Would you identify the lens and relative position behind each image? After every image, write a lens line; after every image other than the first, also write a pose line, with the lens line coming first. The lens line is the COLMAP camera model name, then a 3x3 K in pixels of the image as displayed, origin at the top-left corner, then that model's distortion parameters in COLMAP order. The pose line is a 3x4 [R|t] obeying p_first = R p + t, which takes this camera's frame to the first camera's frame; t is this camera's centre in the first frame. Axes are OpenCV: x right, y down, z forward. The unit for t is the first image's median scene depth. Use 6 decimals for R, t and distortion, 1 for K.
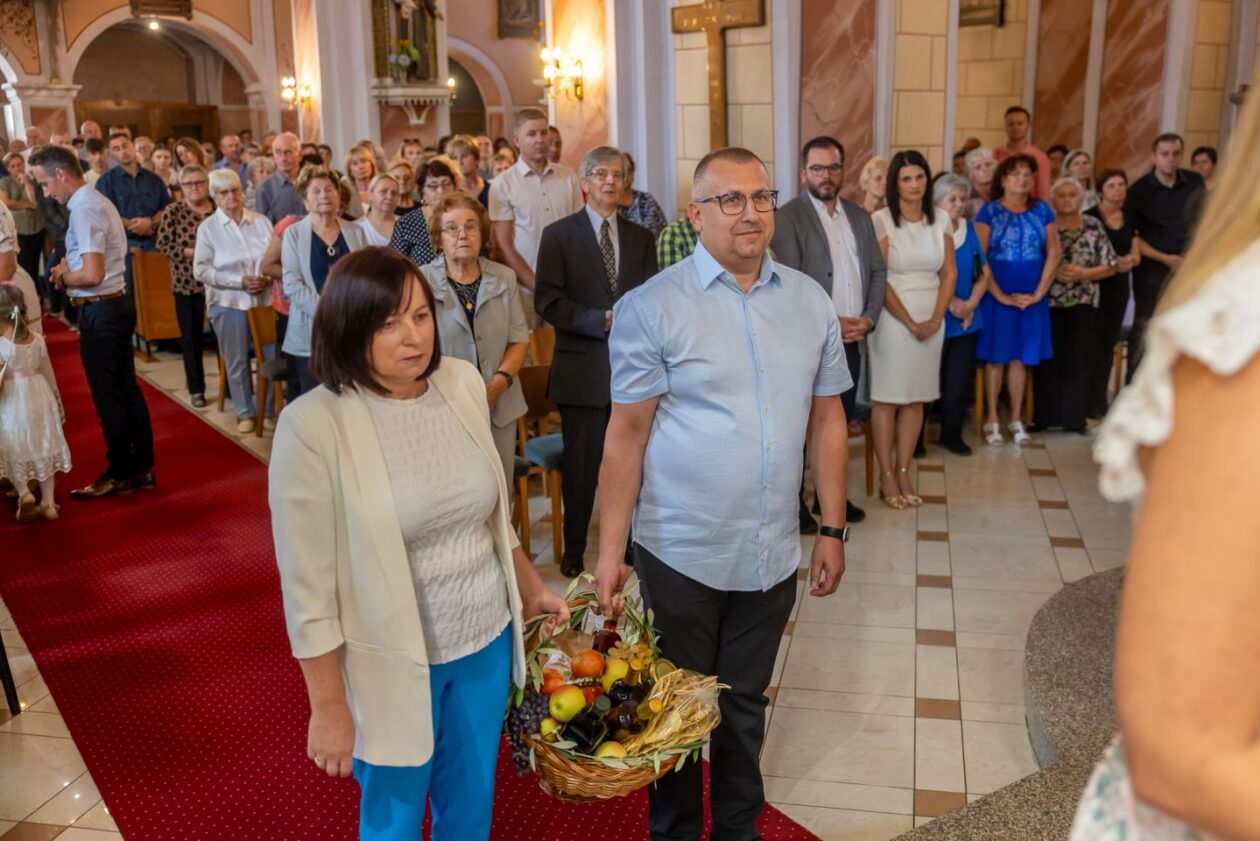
lens RADIAL K [[1217.7, 0, 673.4], [0, 1217.7, 420.8], [0, 0, 1]] dist [-0.004753, 0.006108]
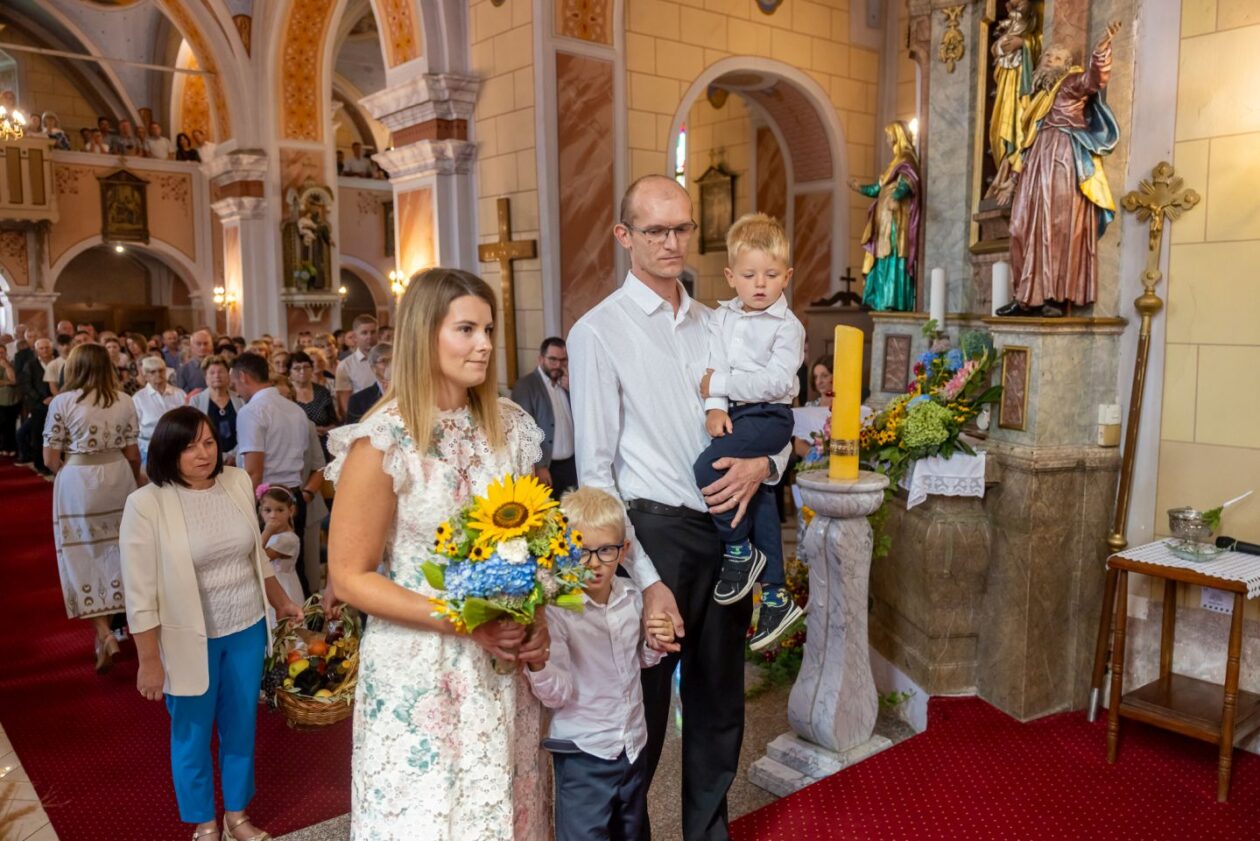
lens RADIAL K [[980.7, 0, 607.2], [0, 980.7, 431.8], [0, 0, 1]] dist [-0.008786, 0.007292]
pose [[0.998299, -0.008266, 0.057707, 0.060987], [0.015134, 0.992705, -0.119611, 0.016397], [-0.056297, 0.120281, 0.991142, -0.099685]]
